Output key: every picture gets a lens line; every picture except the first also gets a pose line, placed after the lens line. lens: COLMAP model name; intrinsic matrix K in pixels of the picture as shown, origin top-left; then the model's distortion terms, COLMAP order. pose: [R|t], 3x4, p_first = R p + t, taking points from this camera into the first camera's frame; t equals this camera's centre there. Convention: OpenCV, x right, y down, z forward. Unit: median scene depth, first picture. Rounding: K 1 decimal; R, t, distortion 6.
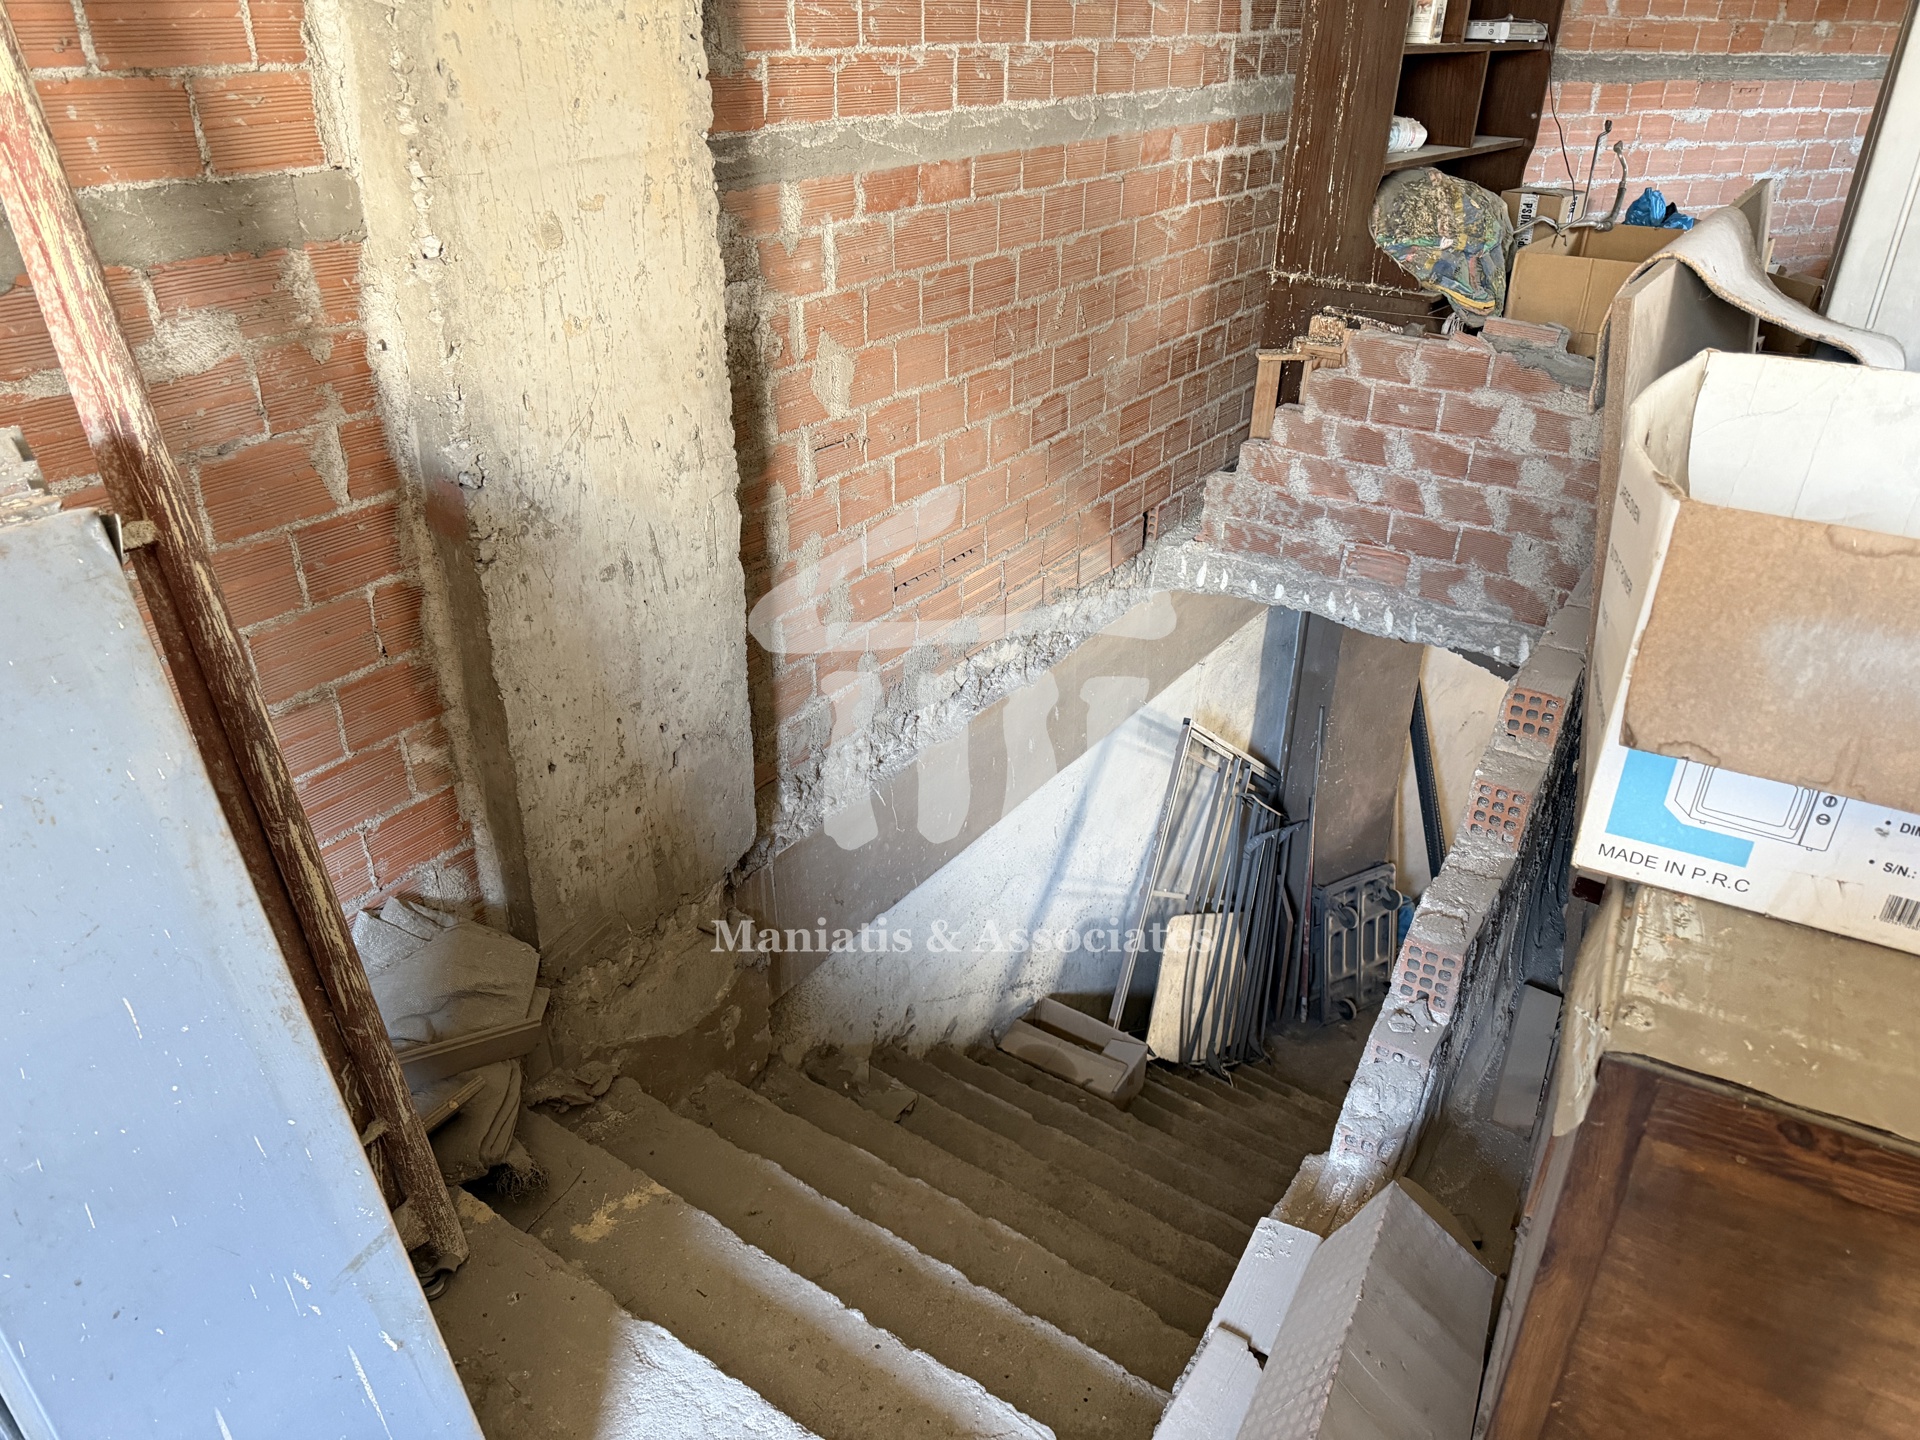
lens RADIAL K [[1351.8, 0, 953.2], [0, 1351.8, 718.1], [0, 0, 1]] dist [0.073590, -0.097785]
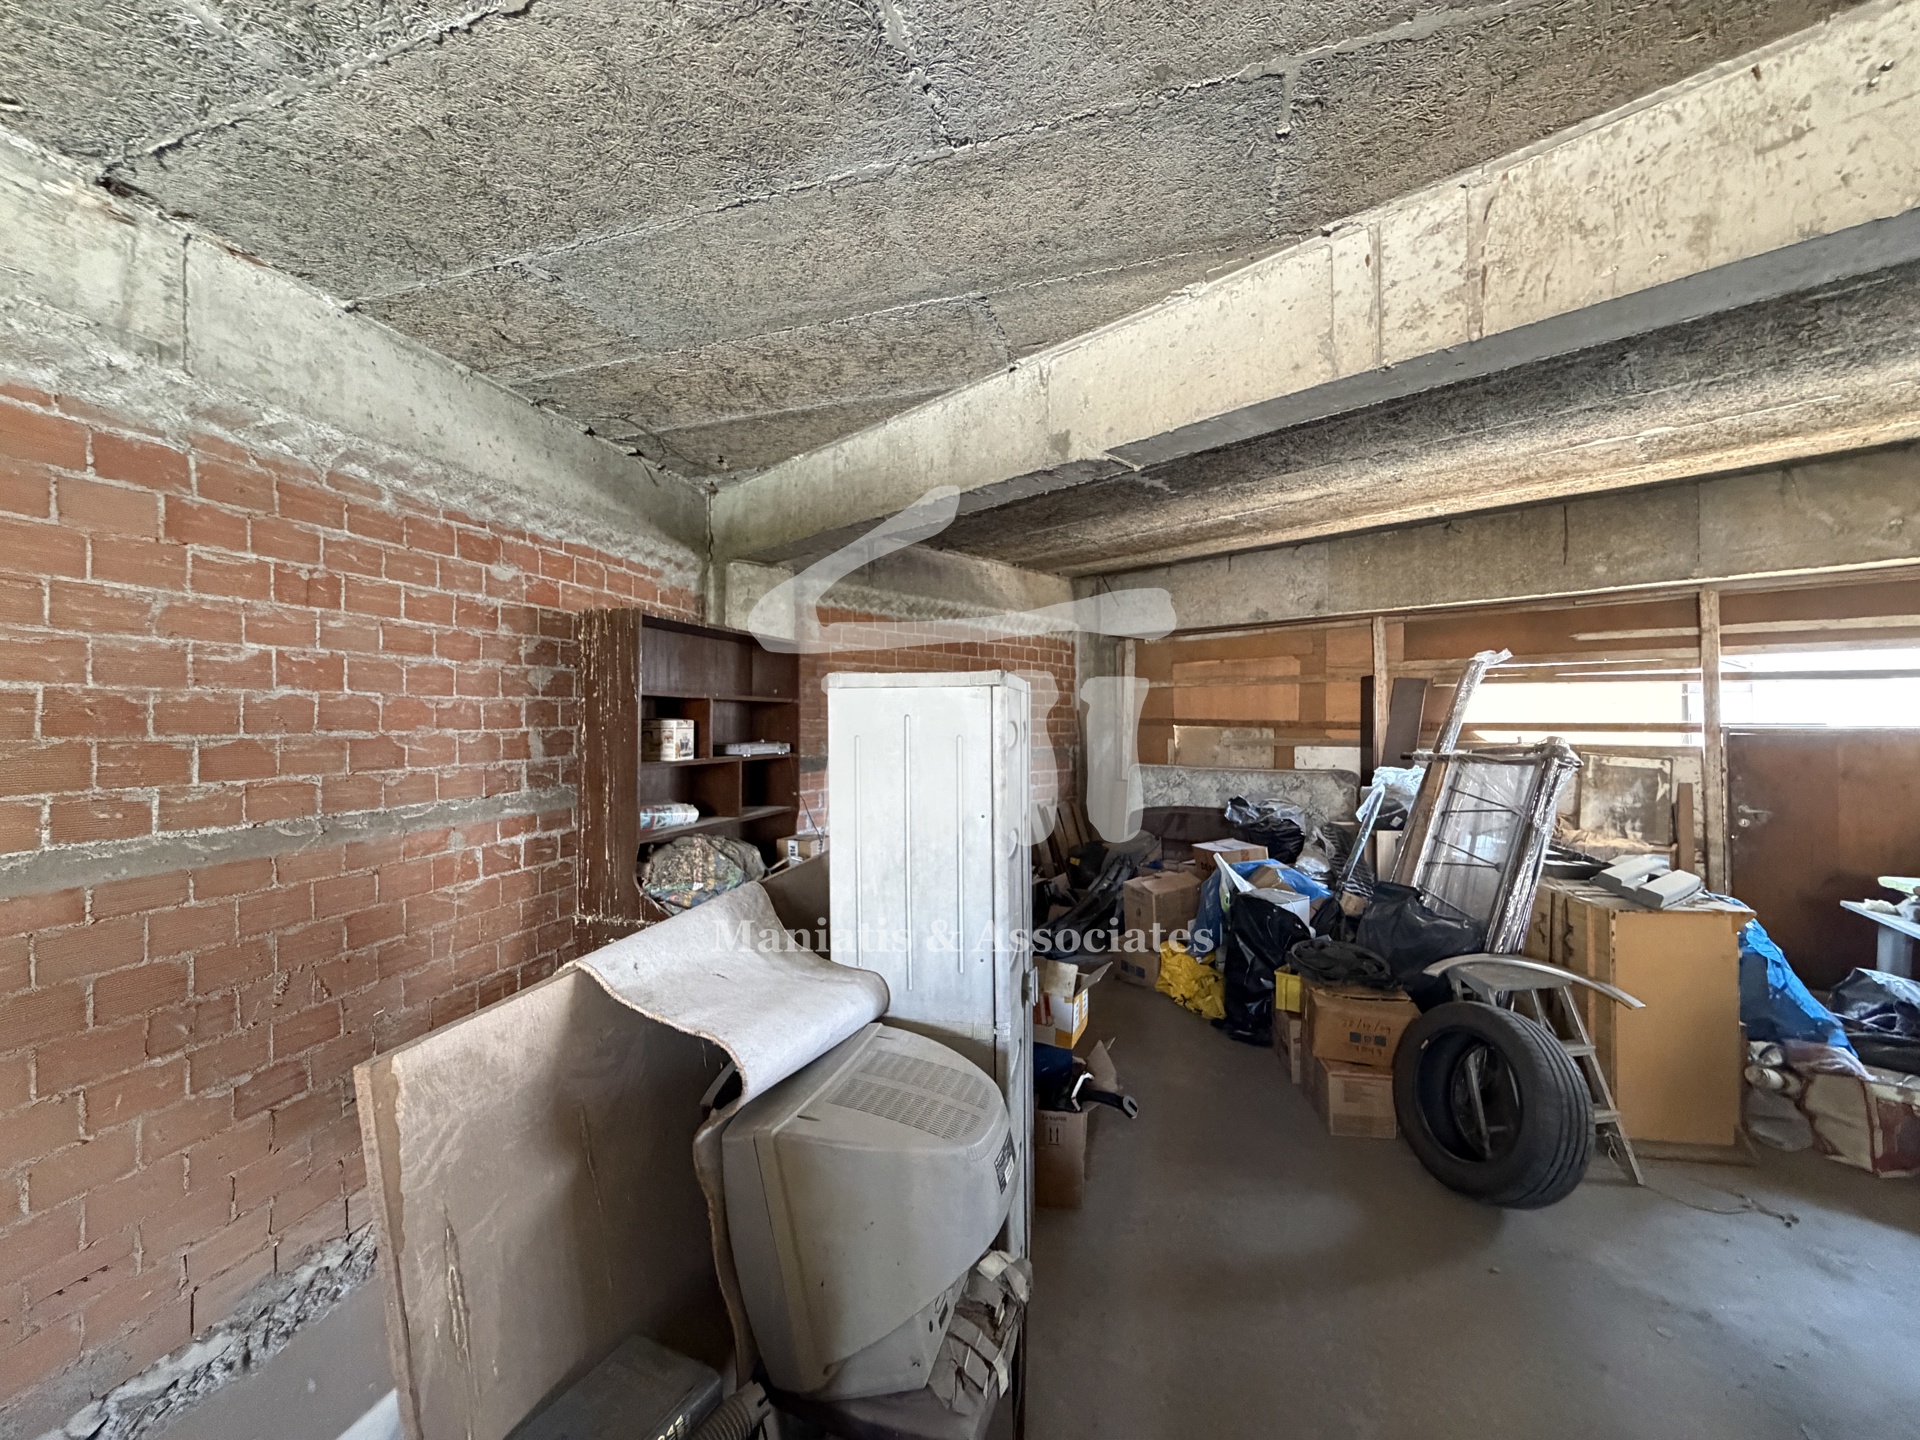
lens RADIAL K [[765.7, 0, 953.5], [0, 765.7, 720.8], [0, 0, 1]] dist [0.000698, -0.000276]
pose [[0.933760, -0.018226, 0.357435, 0.472755], [0.182292, 0.883668, -0.431161, -0.154309], [-0.307996, 0.467758, 0.828457, 0.253888]]
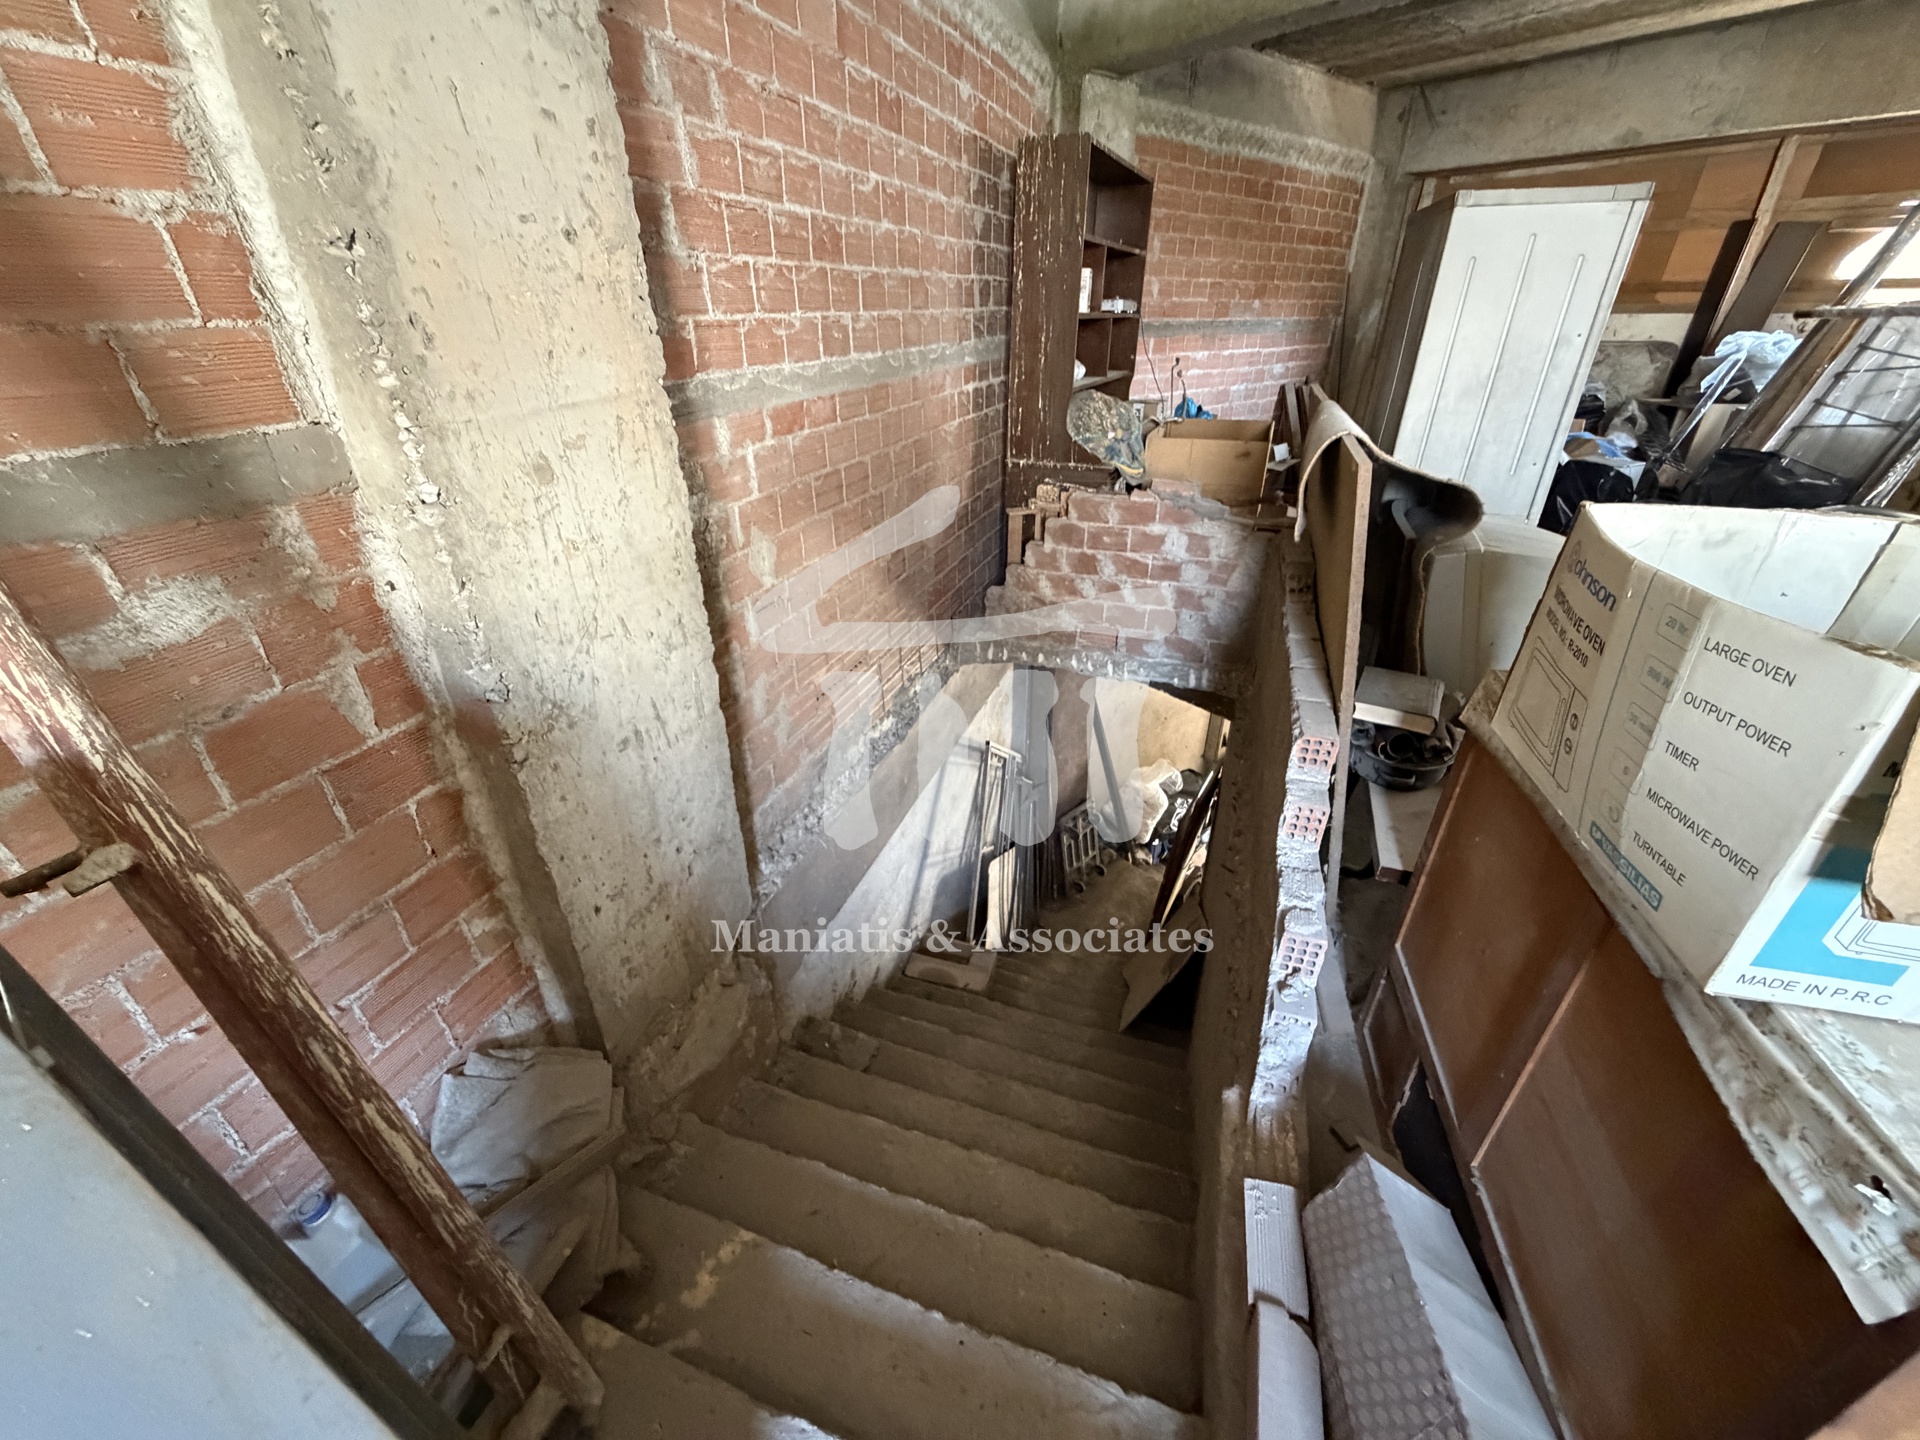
lens RADIAL K [[765.7, 0, 953.8], [0, 765.7, 720.5], [0, 0, 1]] dist [0.000698, -0.000276]
pose [[0.966220, -0.140628, 0.215970, -0.094040], [0.138880, 0.990034, 0.023324, -0.084616], [-0.217098, 0.007458, 0.976121, 0.222389]]
